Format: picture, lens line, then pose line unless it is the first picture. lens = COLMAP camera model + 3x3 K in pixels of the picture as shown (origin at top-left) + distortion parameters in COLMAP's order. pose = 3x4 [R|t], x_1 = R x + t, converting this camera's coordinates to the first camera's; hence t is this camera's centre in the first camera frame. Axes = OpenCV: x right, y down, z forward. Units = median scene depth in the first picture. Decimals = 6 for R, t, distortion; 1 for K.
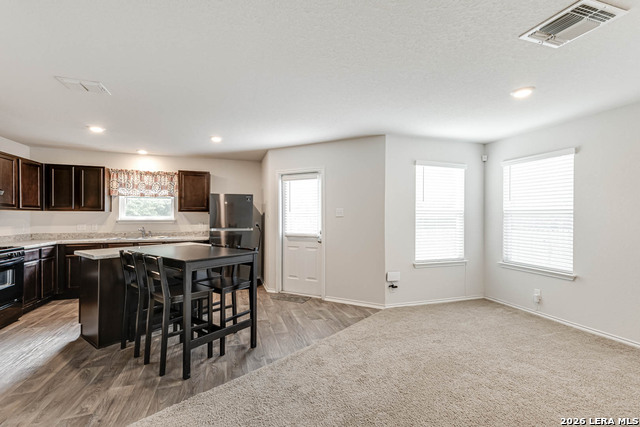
lens RADIAL K [[285.2, 0, 320.5], [0, 285.2, 216.2], [0, 0, 1]] dist [0.020467, 0.000221]
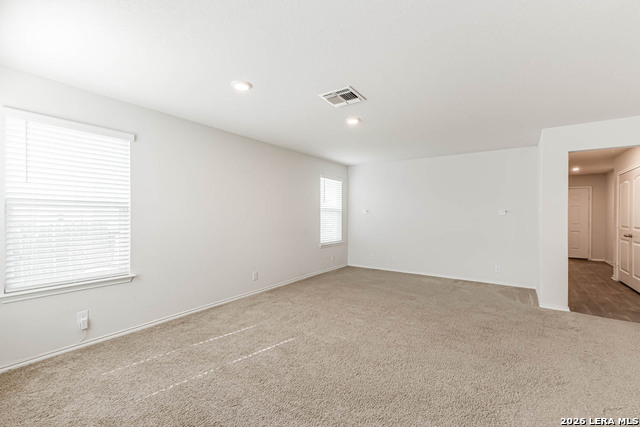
lens RADIAL K [[285.2, 0, 319.6], [0, 285.2, 214.9], [0, 0, 1]] dist [0.020467, 0.000221]
pose [[-0.589894, -0.007606, 0.807445, -0.139348], [-0.003168, 0.999970, 0.007105, 0.004868], [-0.807474, 0.001633, -0.589901, 0.748656]]
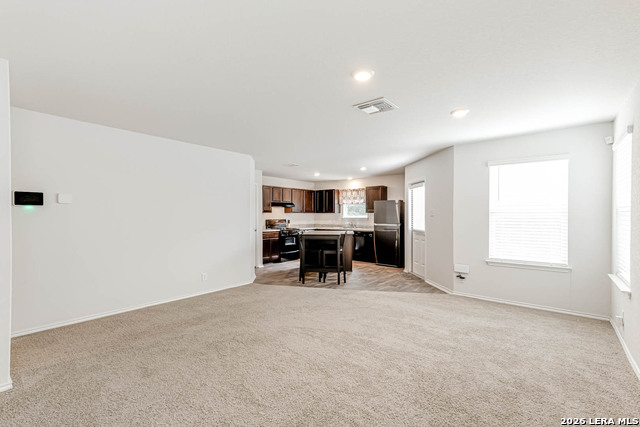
lens RADIAL K [[285.2, 0, 313.6], [0, 285.2, 216.6], [0, 0, 1]] dist [0.020467, 0.000221]
pose [[0.521271, 0.003527, -0.853384, 0.766944], [-0.000217, 0.999992, 0.004000, -0.000355], [0.853391, -0.001900, 0.521268, -0.080970]]
